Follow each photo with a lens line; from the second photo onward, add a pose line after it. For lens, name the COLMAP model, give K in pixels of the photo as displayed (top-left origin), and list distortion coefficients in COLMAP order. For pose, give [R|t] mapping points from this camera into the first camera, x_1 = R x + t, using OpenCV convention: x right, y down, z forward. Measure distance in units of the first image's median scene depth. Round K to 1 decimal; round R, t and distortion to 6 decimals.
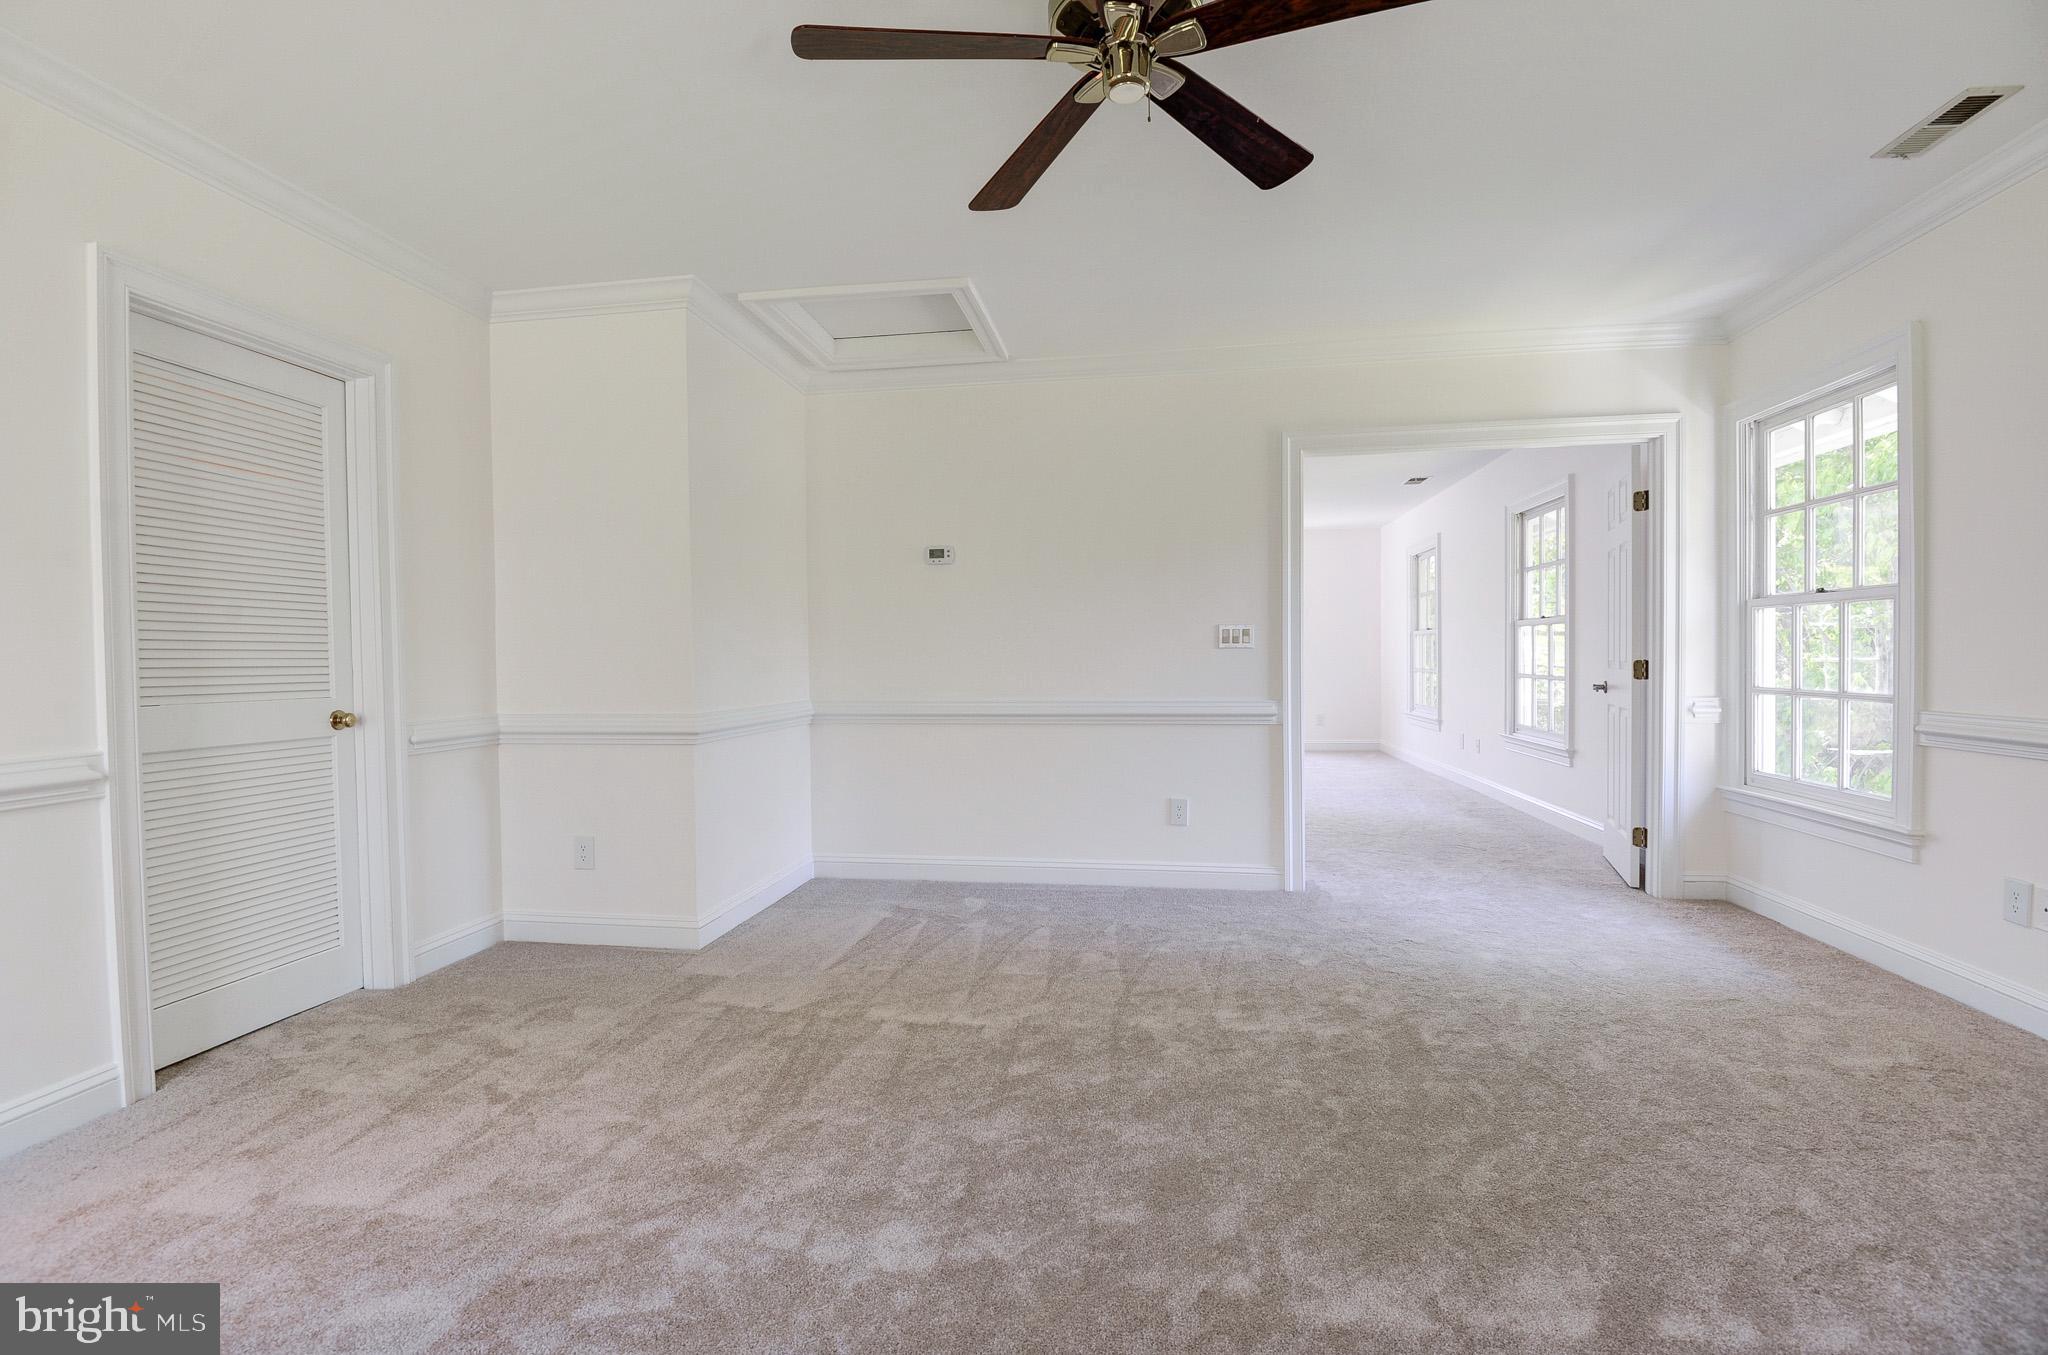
lens RADIAL K [[951.9, 0, 1018.2], [0, 951.9, 676.2], [0, 0, 1]] dist [0.002482, -0.017843]
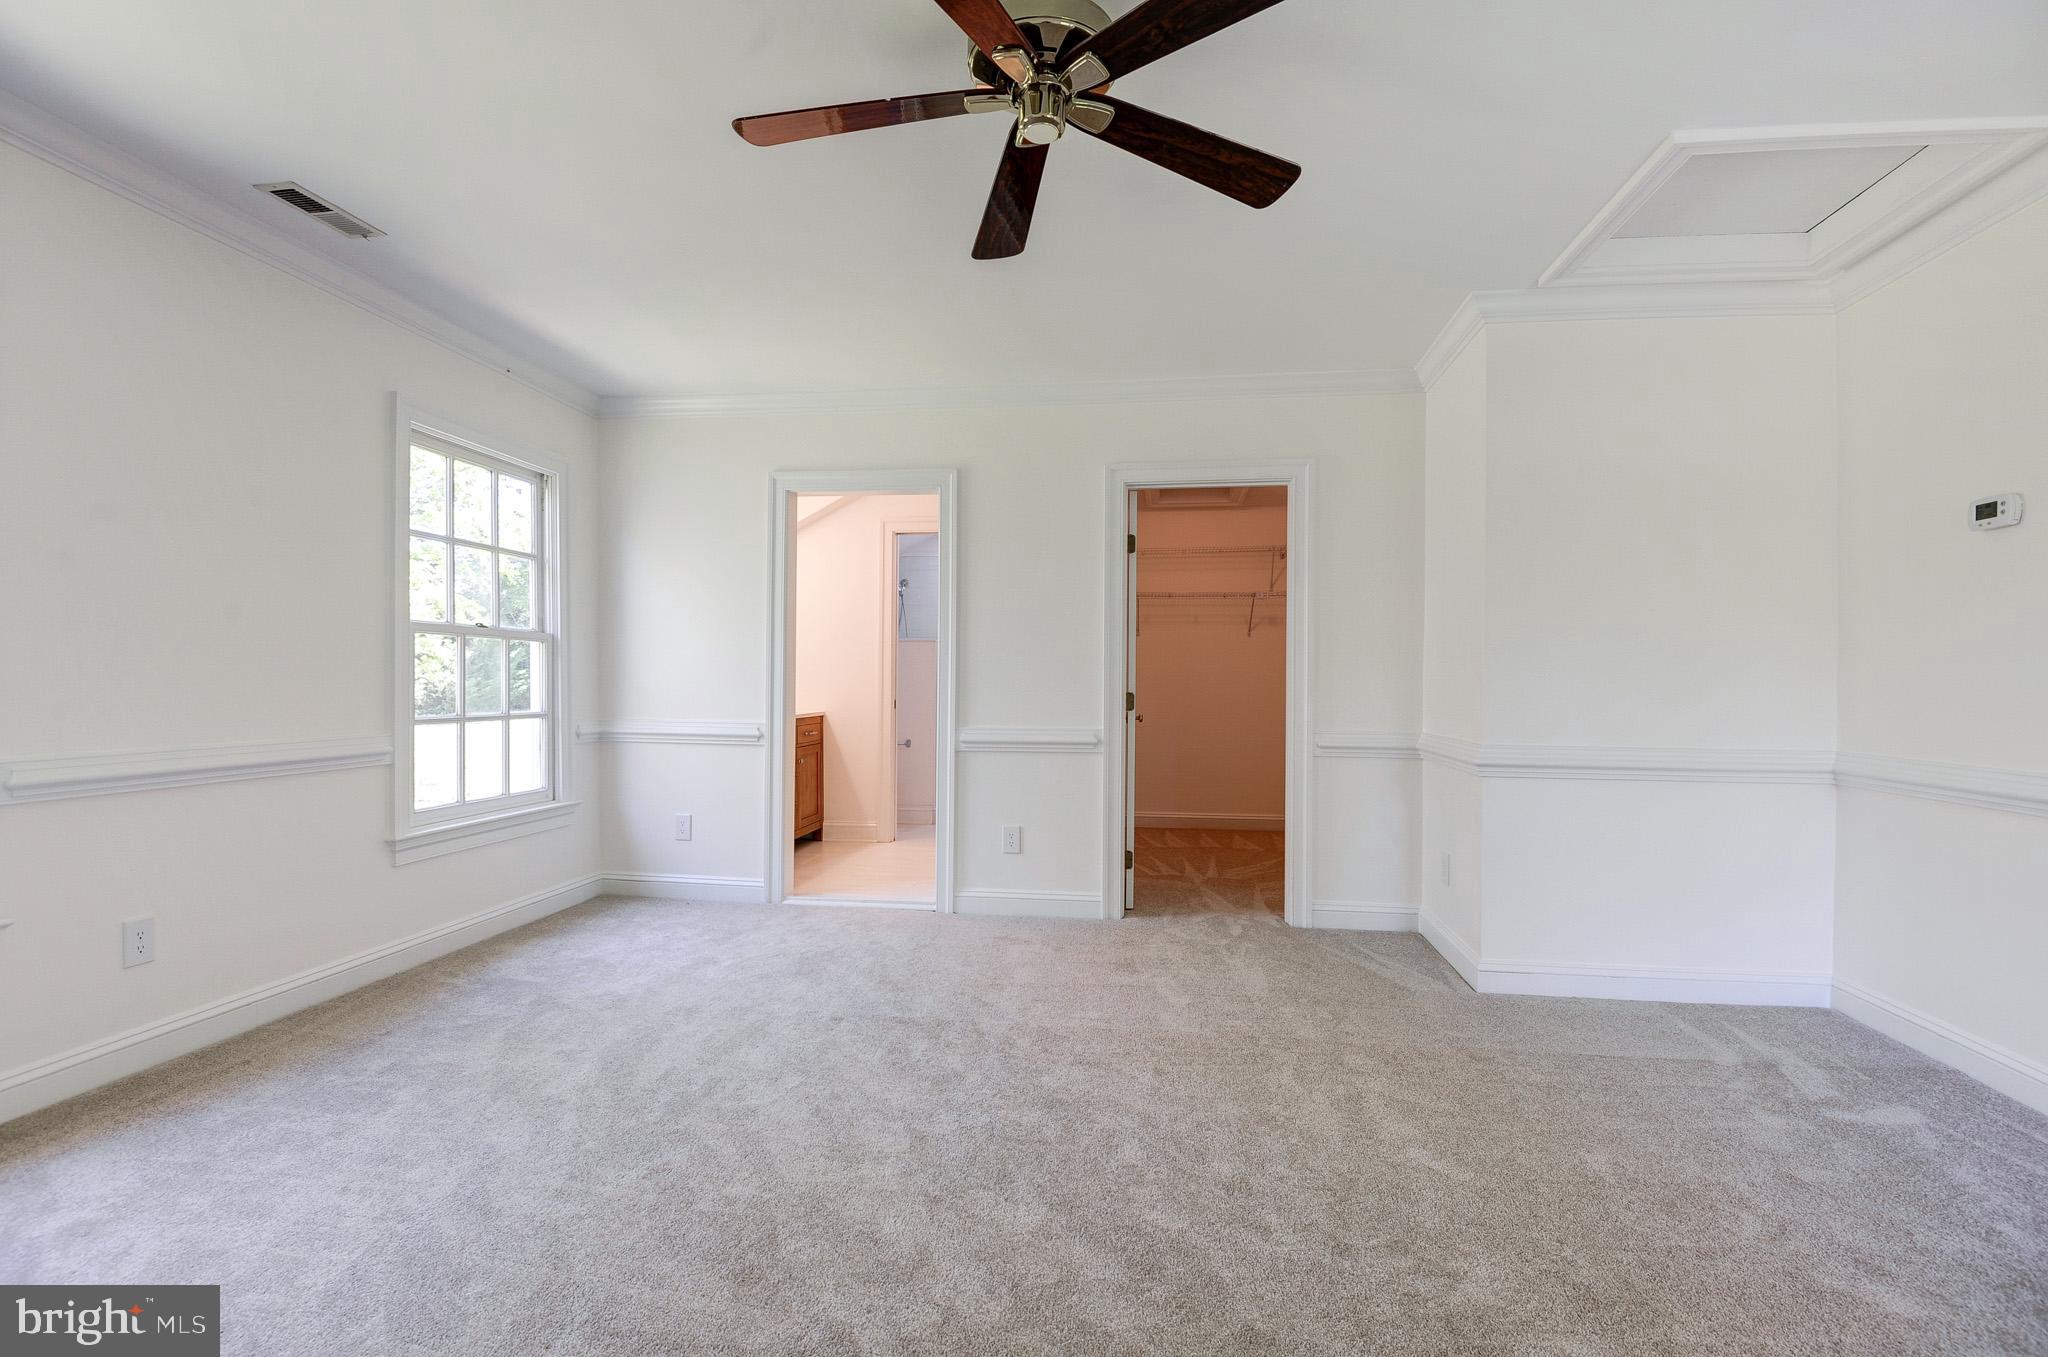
lens RADIAL K [[951.9, 0, 1018.2], [0, 951.9, 677.2], [0, 0, 1]] dist [0.002482, -0.017843]
pose [[-0.017402, 0.004687, -0.999838, 0.591459], [-0.027726, 0.999602, 0.005169, -0.018623], [0.999464, 0.027811, -0.017265, 0.520906]]
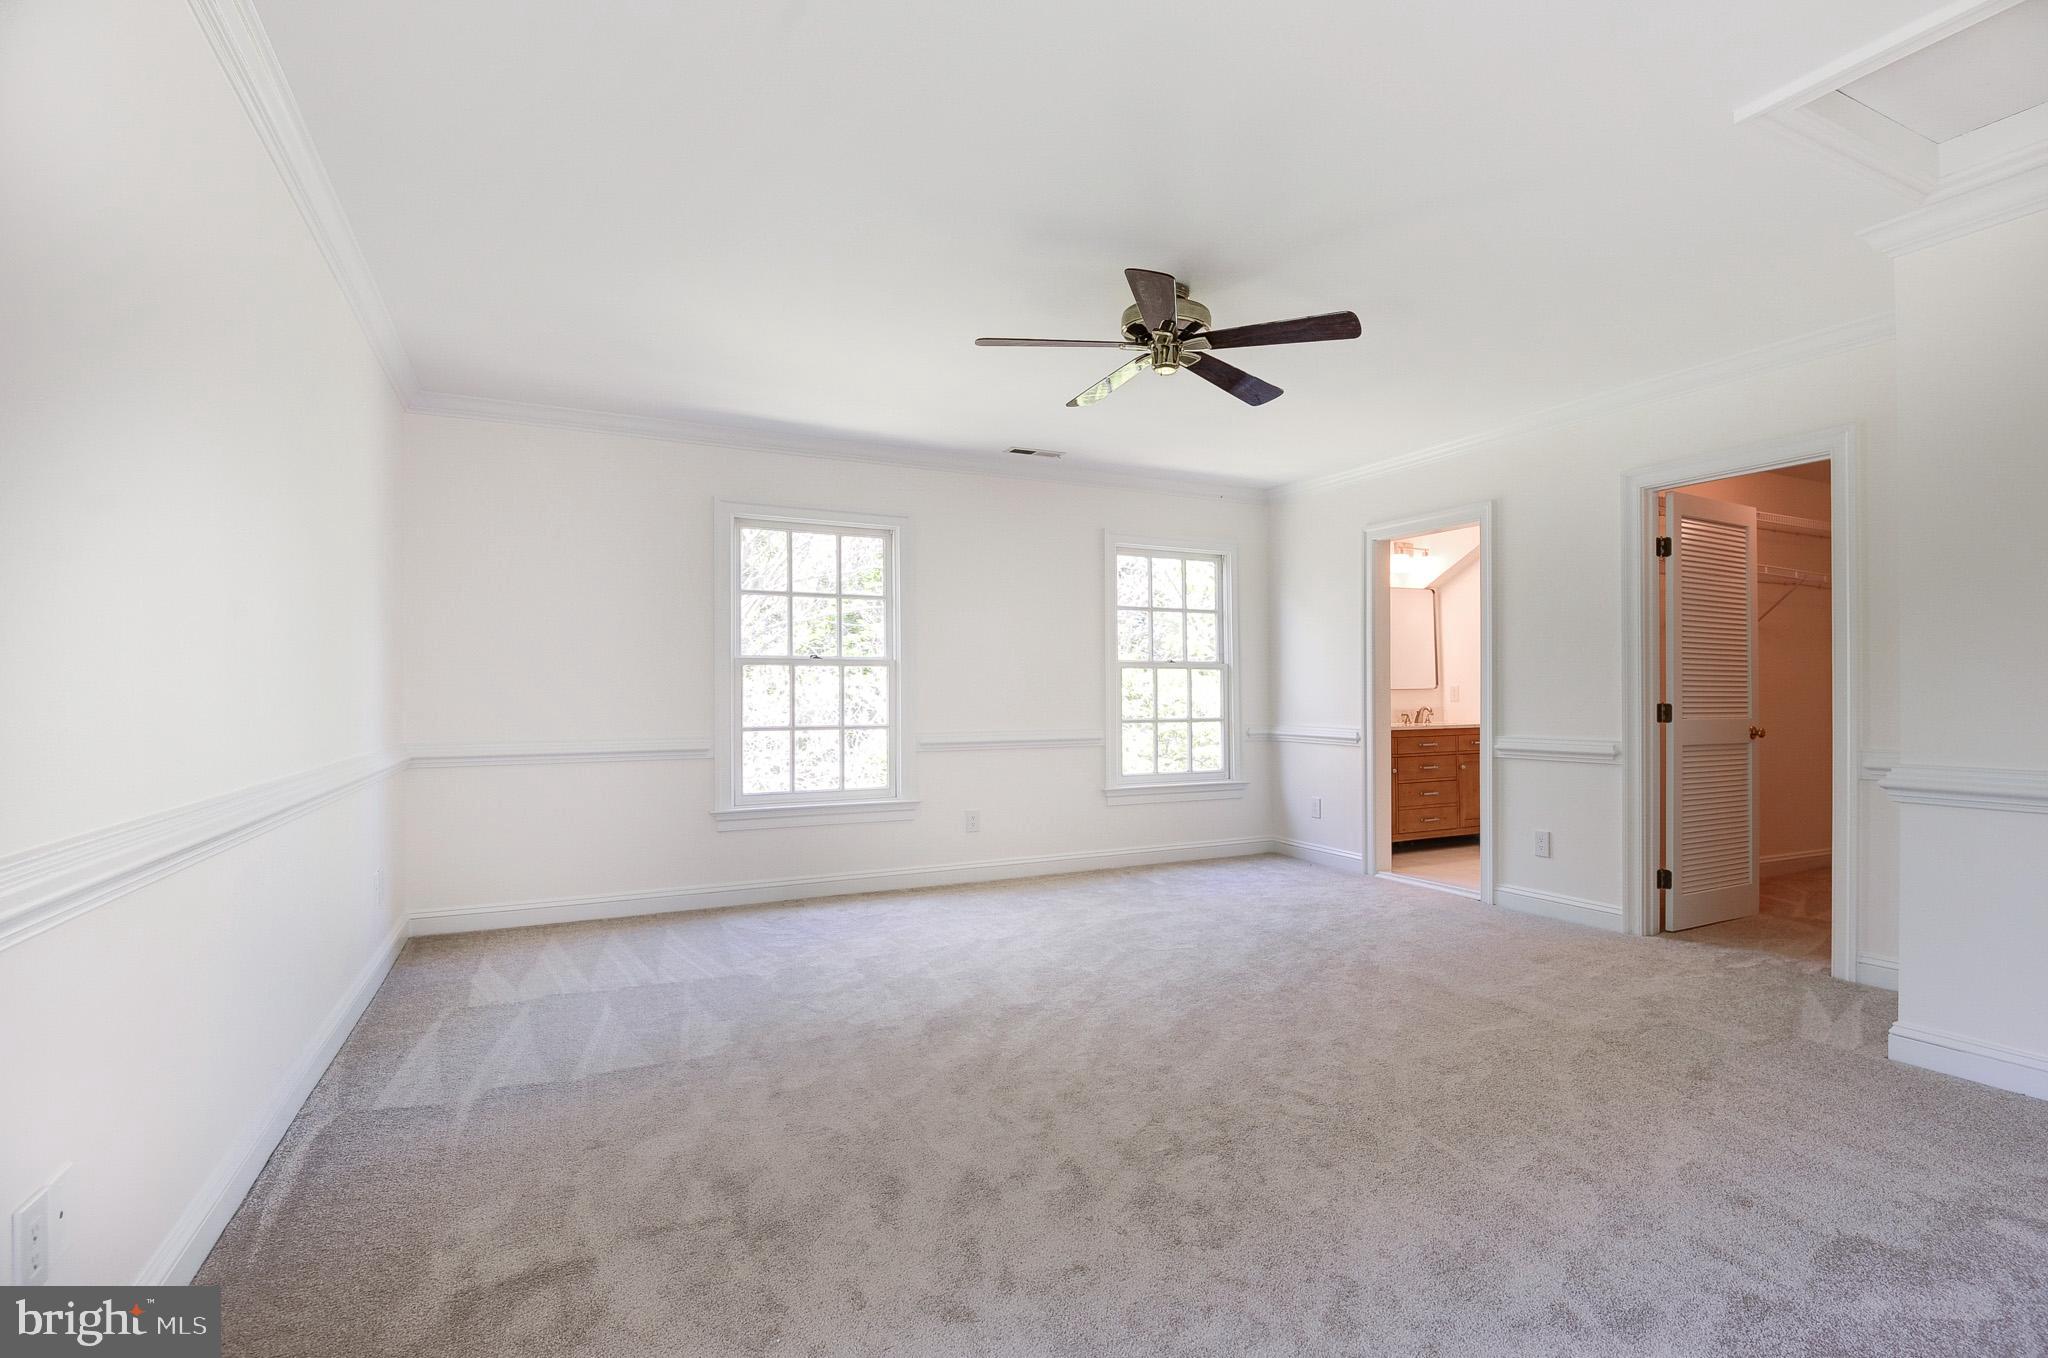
lens RADIAL K [[951.9, 0, 1018.2], [0, 951.9, 677.7], [0, 0, 1]] dist [0.002482, -0.017843]
pose [[-0.837813, -0.000838, -0.545957, 0.667518], [-0.003191, 0.999989, 0.003361, -0.029980], [0.545949, 0.004558, -0.837806, 1.180017]]
